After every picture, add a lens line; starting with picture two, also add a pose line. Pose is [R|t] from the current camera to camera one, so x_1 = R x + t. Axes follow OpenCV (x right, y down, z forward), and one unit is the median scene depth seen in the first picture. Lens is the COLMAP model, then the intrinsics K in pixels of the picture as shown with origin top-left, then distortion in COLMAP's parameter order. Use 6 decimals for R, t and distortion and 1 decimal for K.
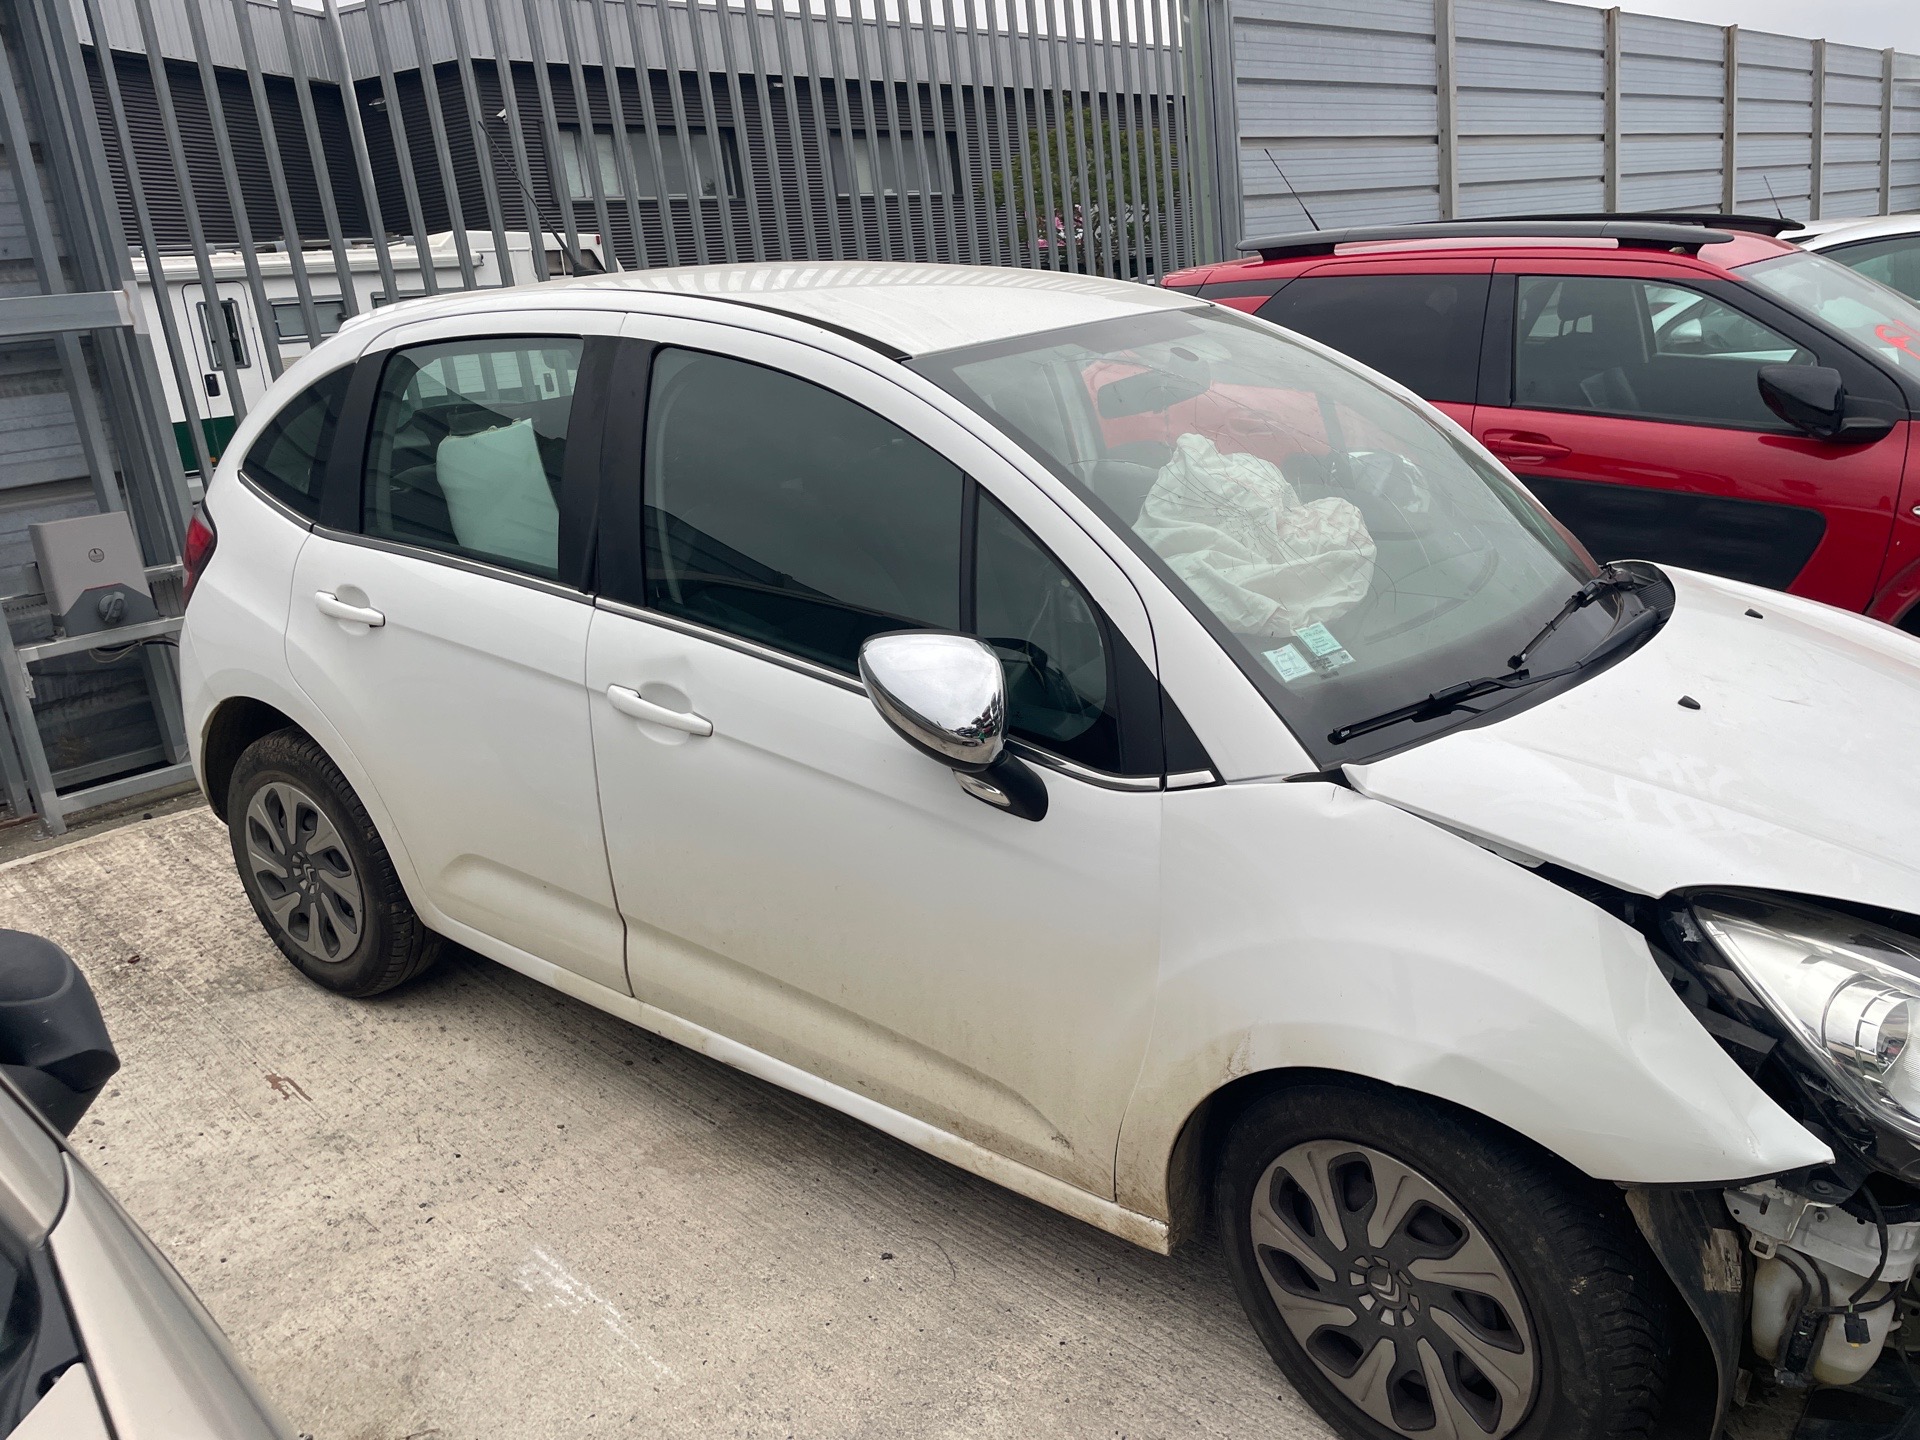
lens RADIAL K [[1454.3, 0, 974.2], [0, 1454.3, 726.4], [0, 0, 1]] dist [0.082155, -0.107642]
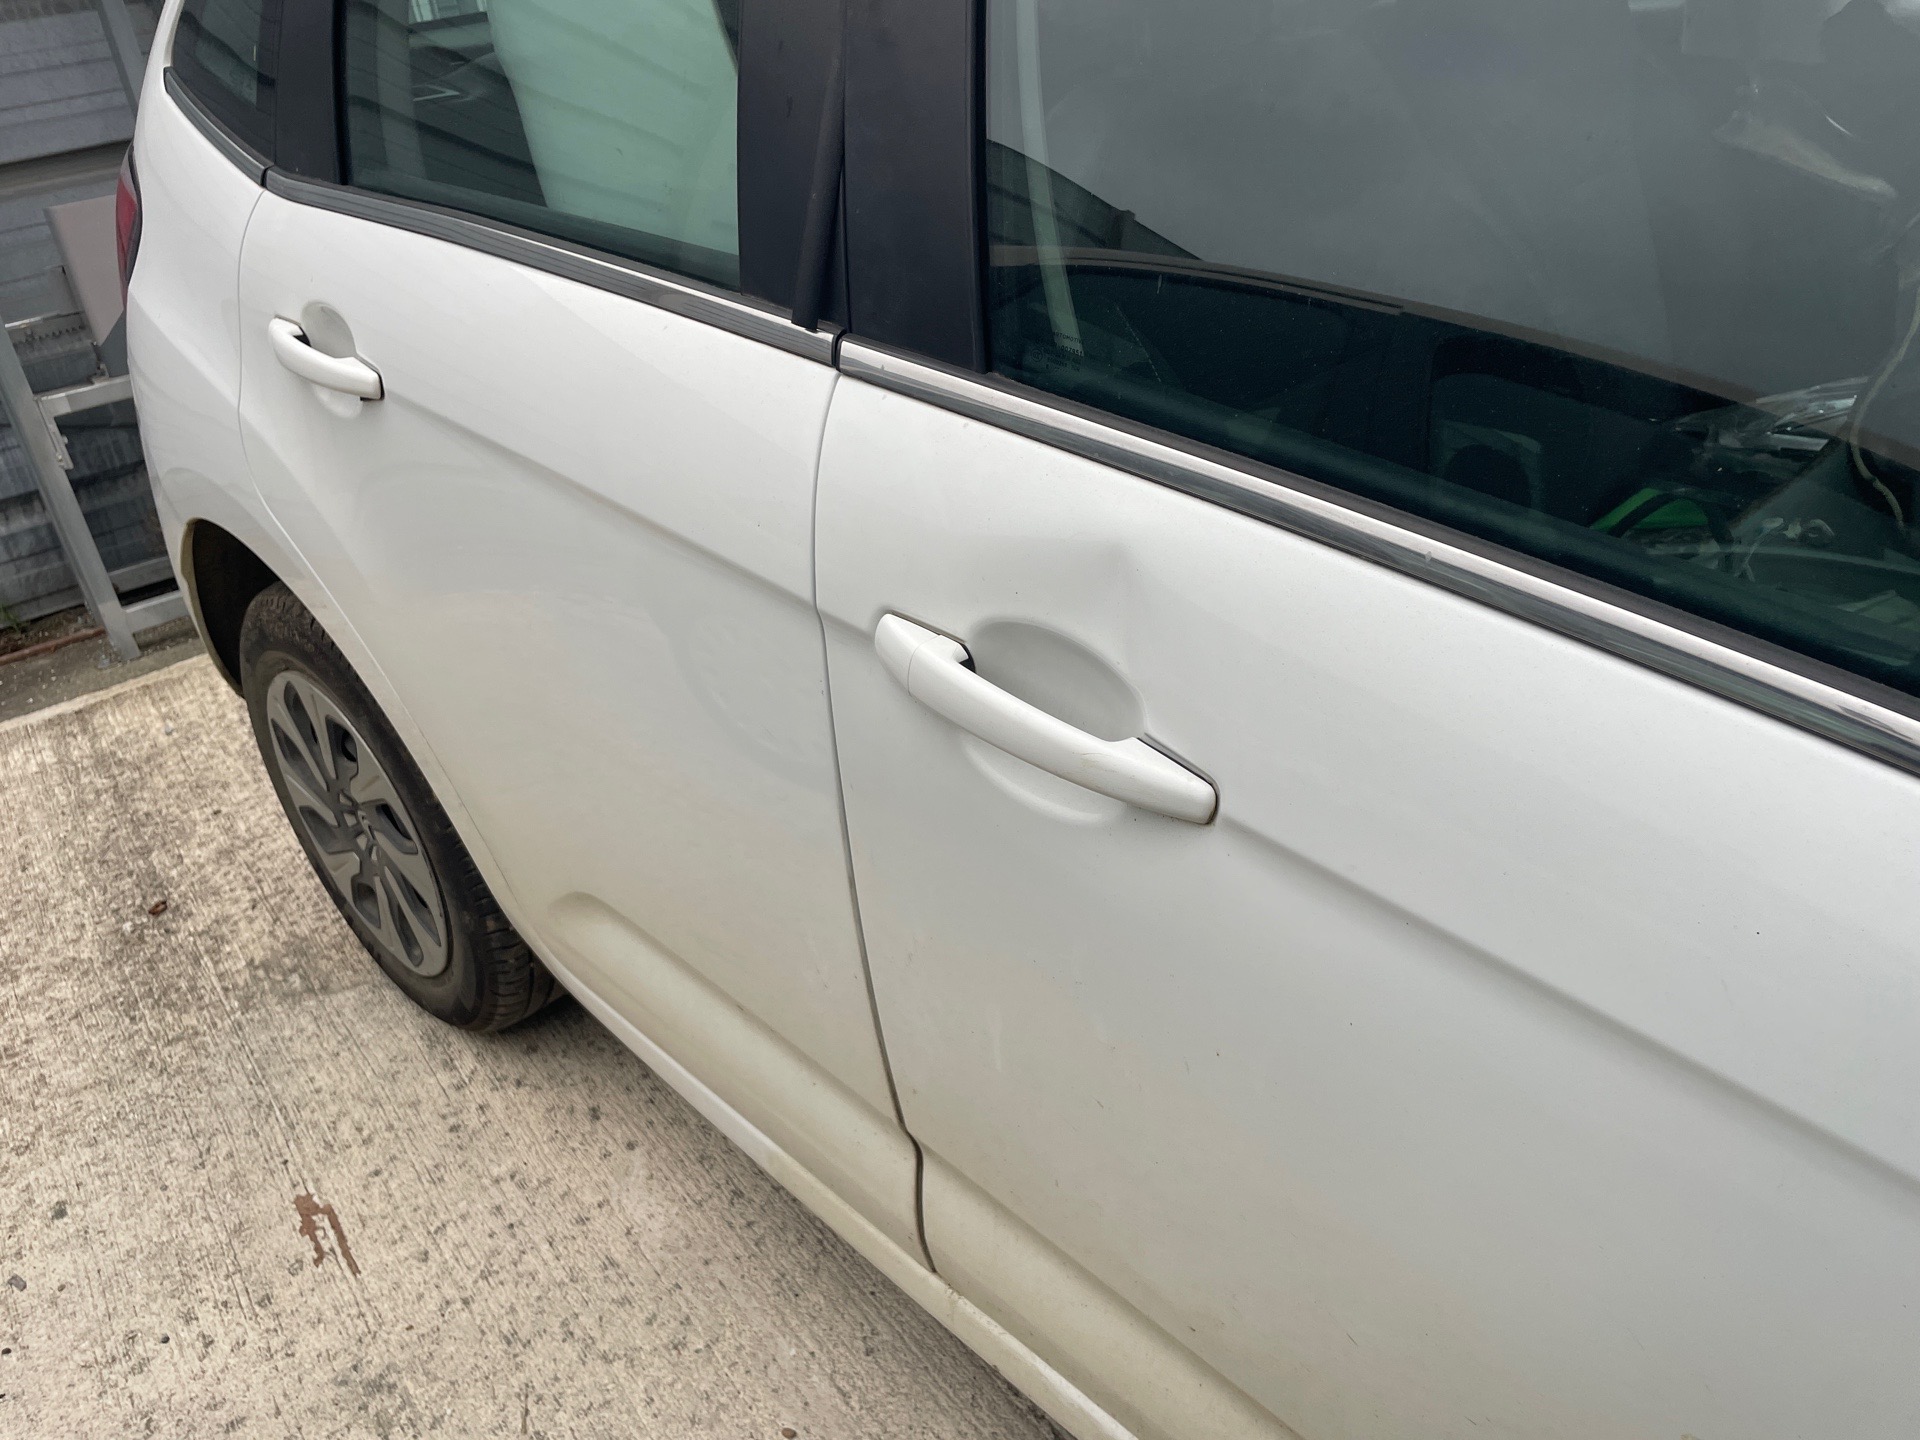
lens RADIAL K [[1454.3, 0, 946.8], [0, 1454.3, 705.4], [0, 0, 1]] dist [0.082155, -0.107642]
pose [[0.981537, 0.037981, -0.187462, -0.137471], [-0.002361, 0.982417, 0.186683, -0.056467], [0.191257, -0.182794, 0.964369, 0.543478]]
